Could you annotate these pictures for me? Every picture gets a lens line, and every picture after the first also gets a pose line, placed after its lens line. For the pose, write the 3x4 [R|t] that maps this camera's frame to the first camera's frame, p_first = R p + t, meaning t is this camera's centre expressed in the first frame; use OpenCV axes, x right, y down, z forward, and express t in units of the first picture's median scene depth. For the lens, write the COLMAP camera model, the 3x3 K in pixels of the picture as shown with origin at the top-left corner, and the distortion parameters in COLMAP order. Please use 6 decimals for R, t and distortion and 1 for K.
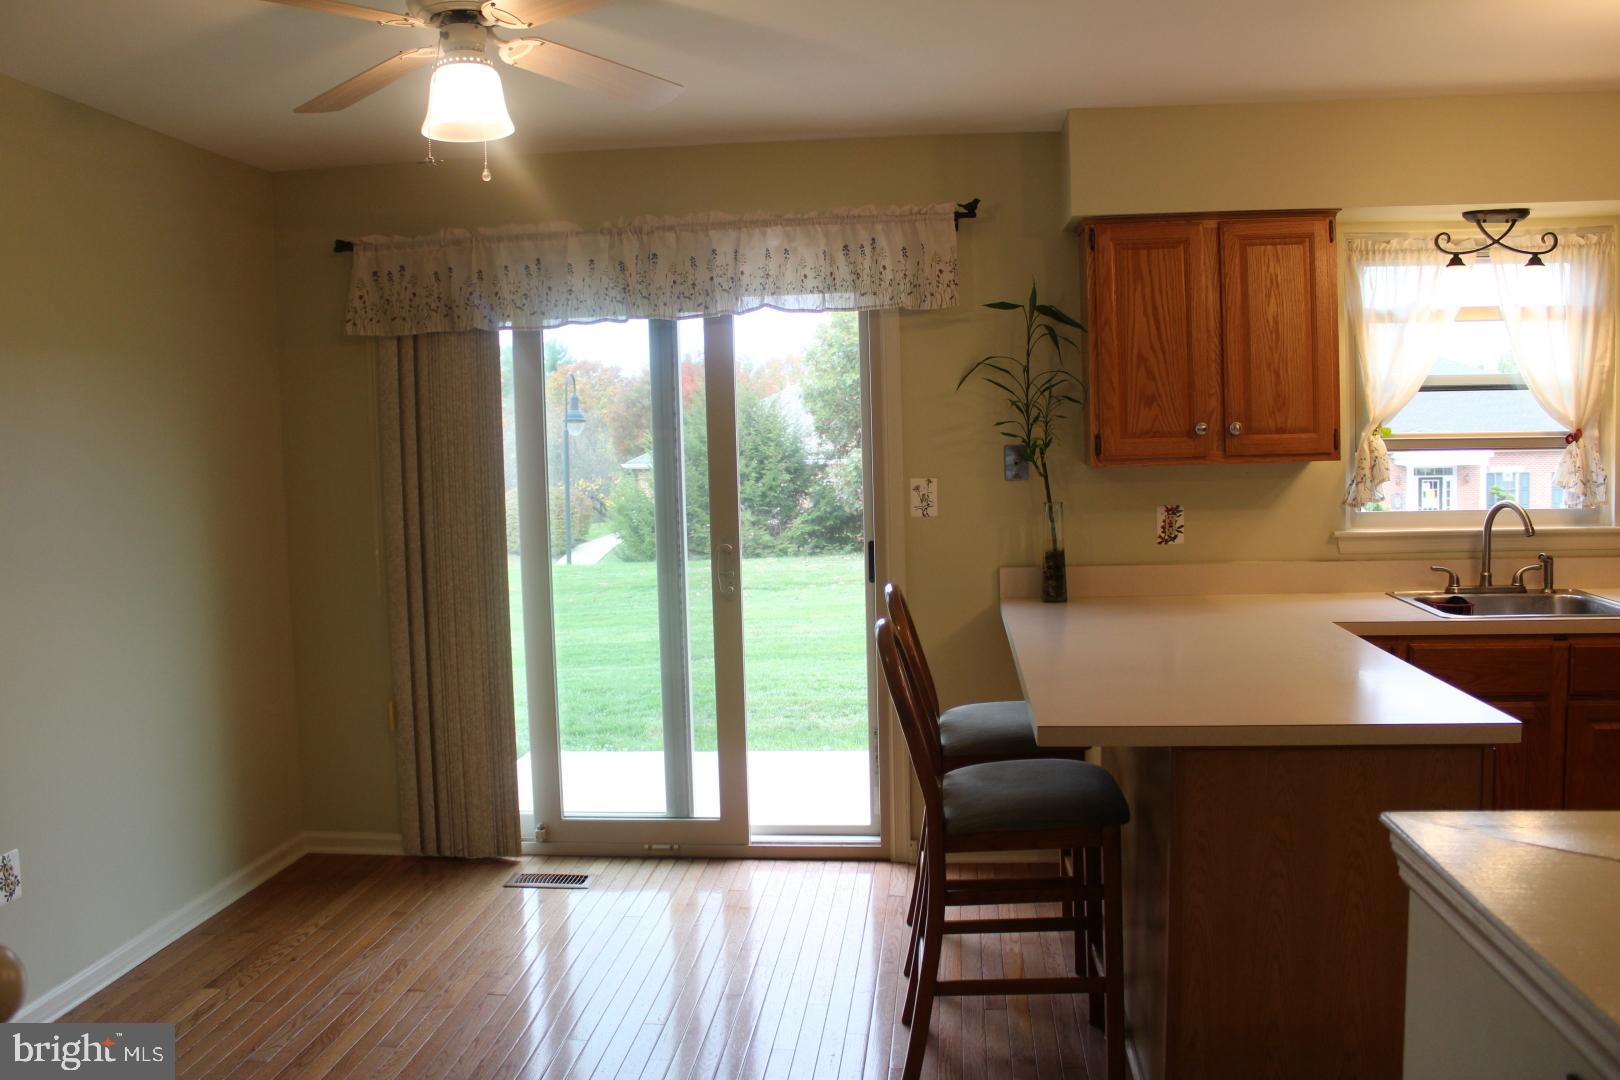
lens RADIAL K [[1341.4, 0, 816.4], [0, 1341.4, 523.3], [0, 0, 1]] dist [-0.172183, 0.146969]
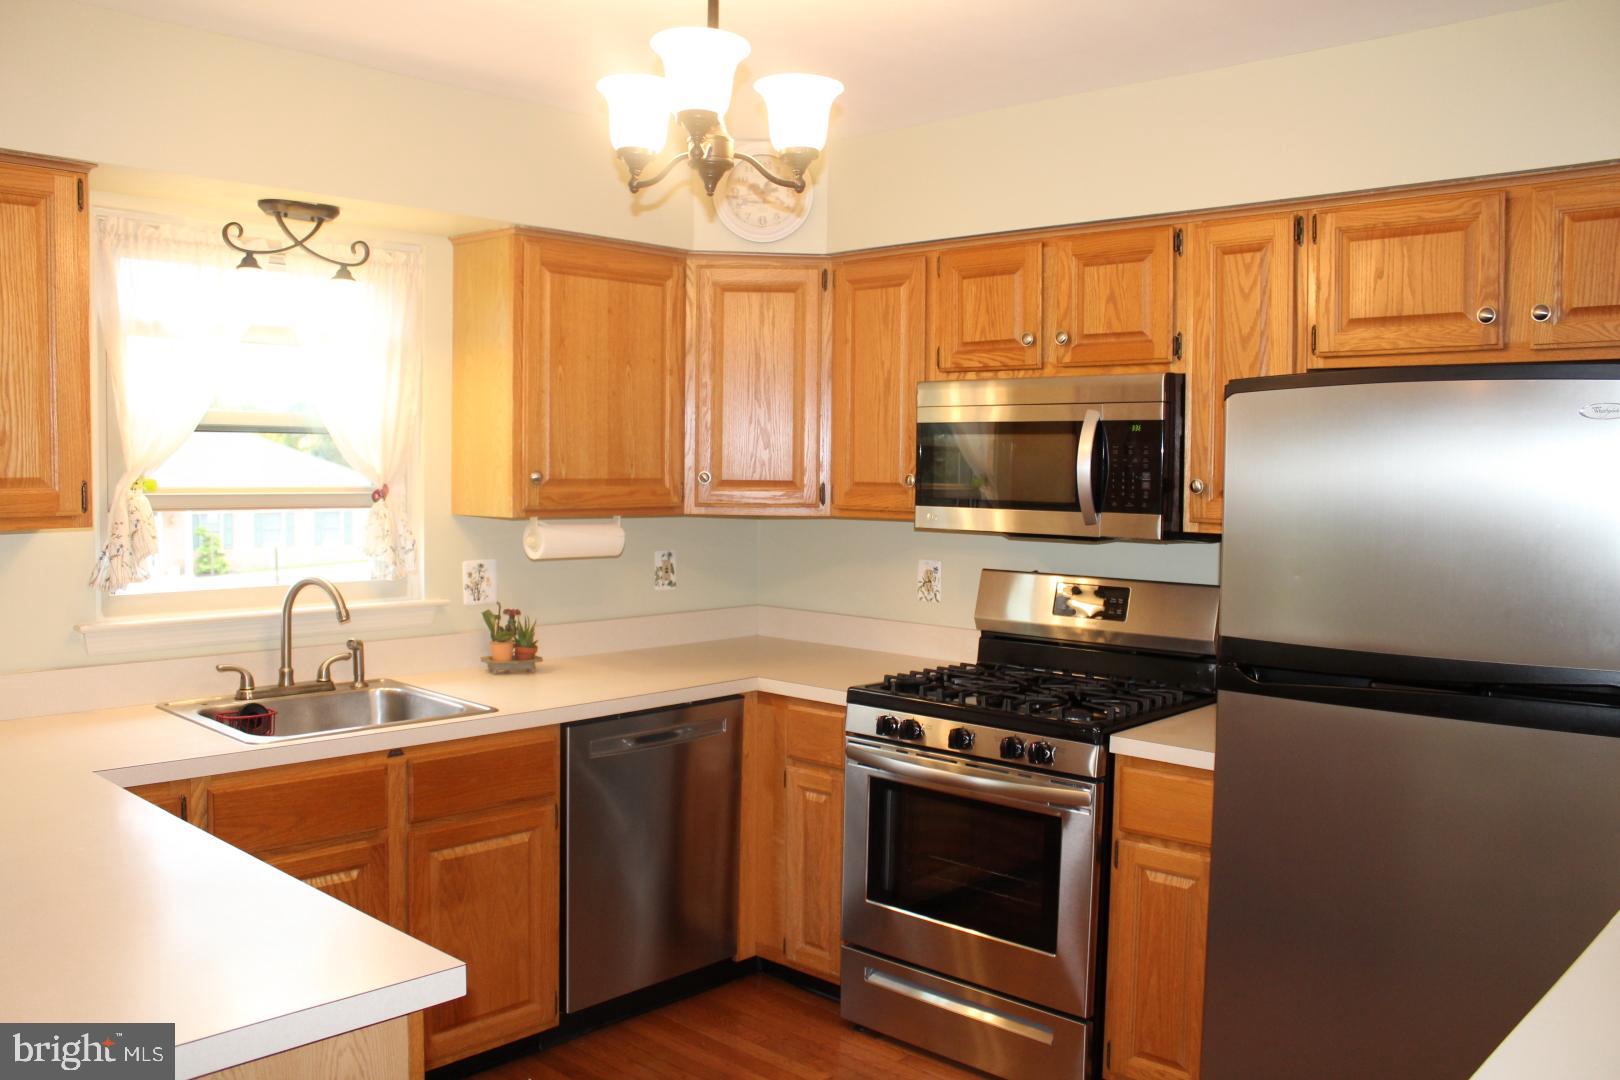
lens RADIAL K [[1341.4, 0, 816.4], [0, 1341.4, 523.3], [0, 0, 1]] dist [-0.172183, 0.146969]
pose [[0.598839, -0.004838, 0.800855, 0.080185], [0.029710, 0.999428, -0.016178, -0.026495], [-0.800318, 0.033481, 0.598640, 0.271918]]
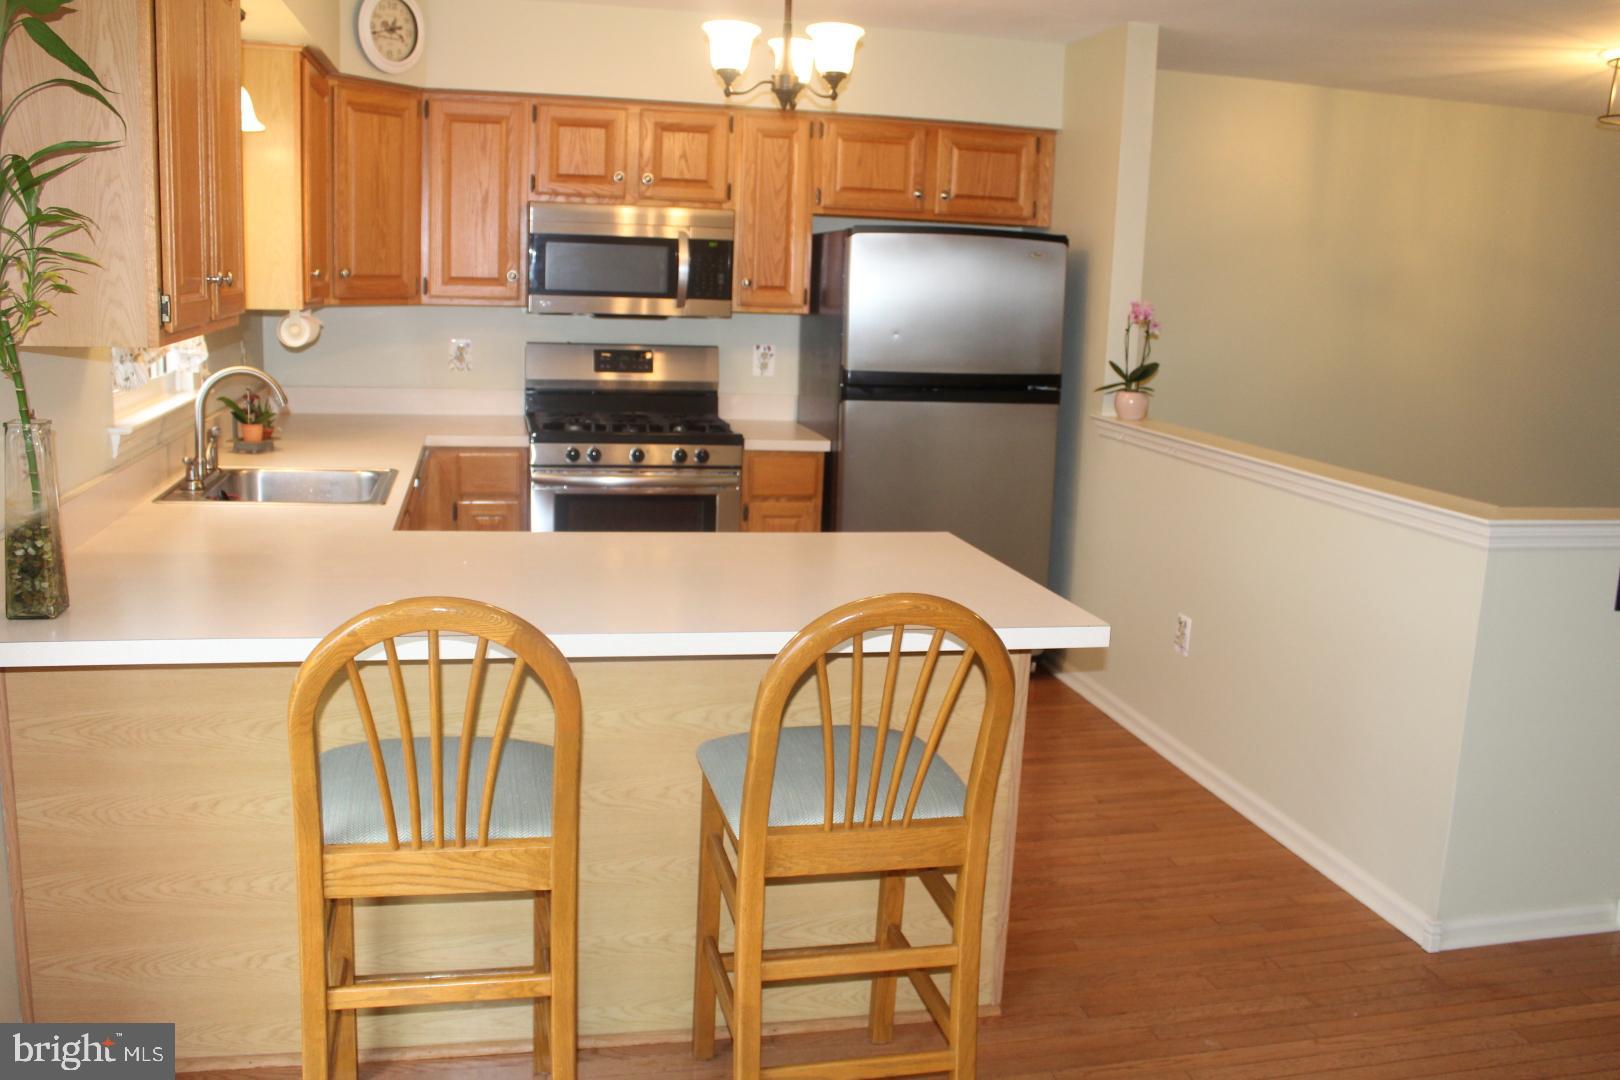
lens RADIAL K [[1341.4, 0, 816.4], [0, 1341.4, 523.3], [0, 0, 1]] dist [-0.172183, 0.146969]
pose [[-0.341680, -0.157493, 0.926526, -0.365279], [0.034856, 0.983057, 0.179957, -0.053954], [-0.939170, 0.093783, -0.330401, 0.908325]]
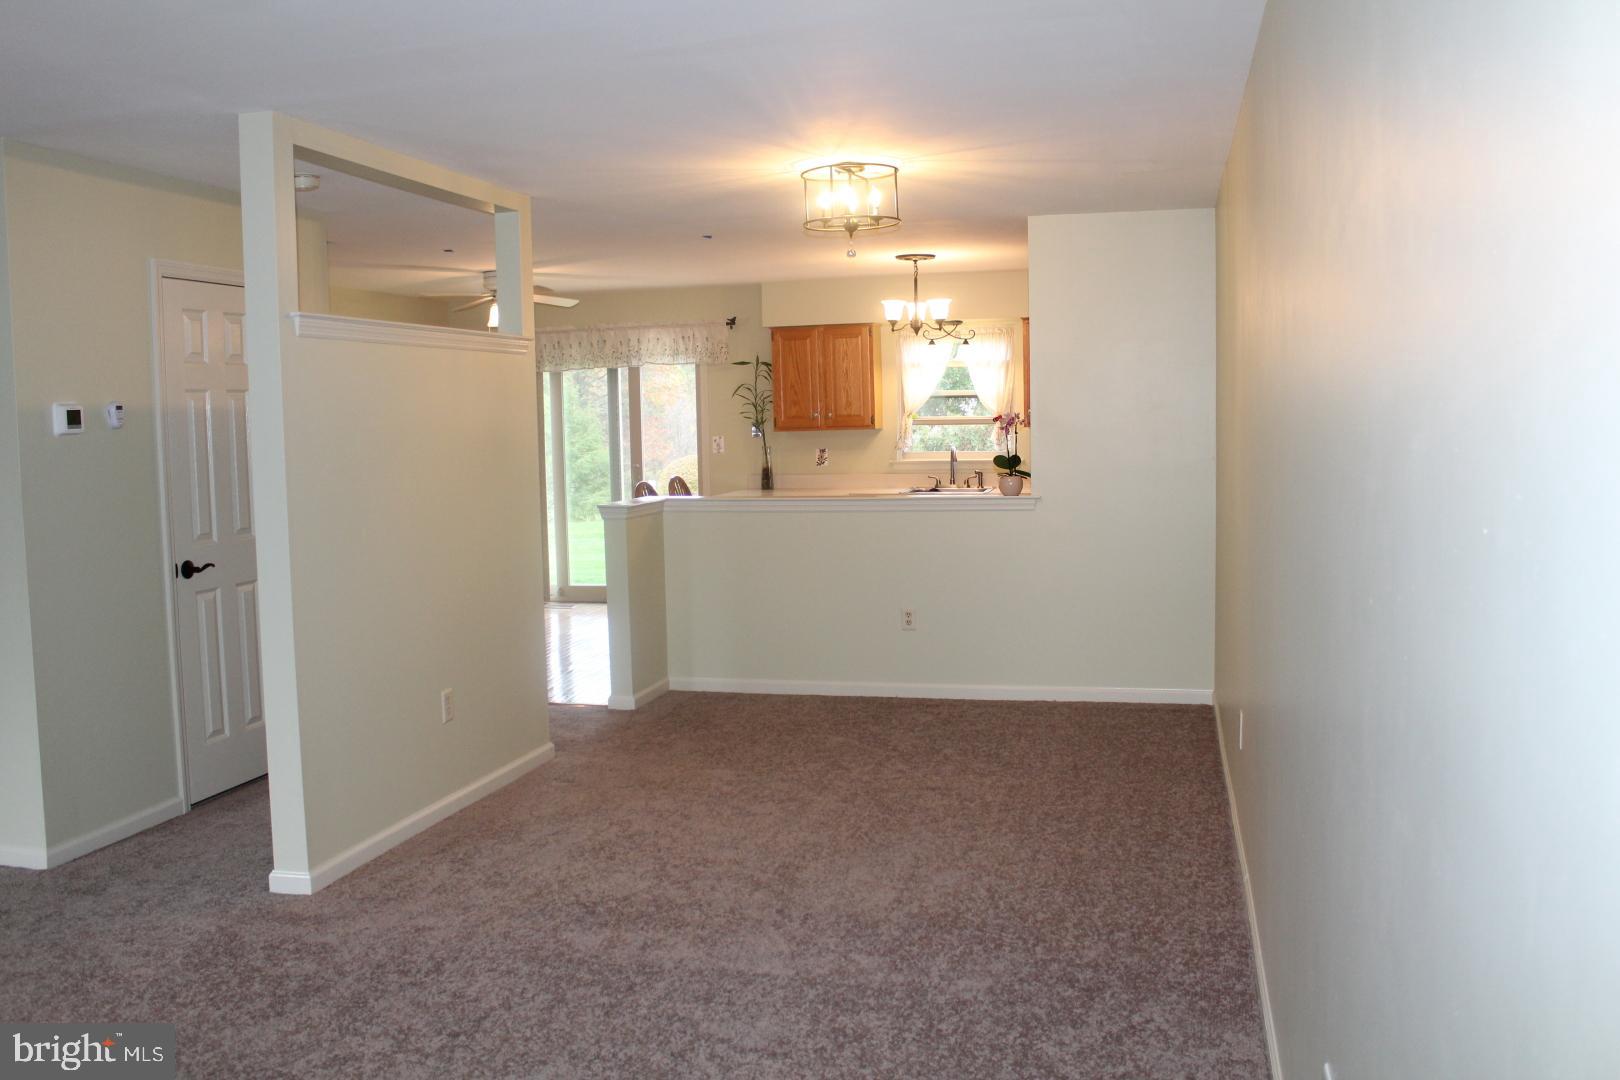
lens RADIAL K [[1341.4, 0, 816.4], [0, 1341.4, 523.3], [0, 0, 1]] dist [-0.172183, 0.146969]
pose [[0.991441, 0.015772, -0.129602, 0.585528], [-0.013016, 0.999671, 0.022081, 0.067323], [0.129908, -0.020205, 0.991320, -1.352350]]
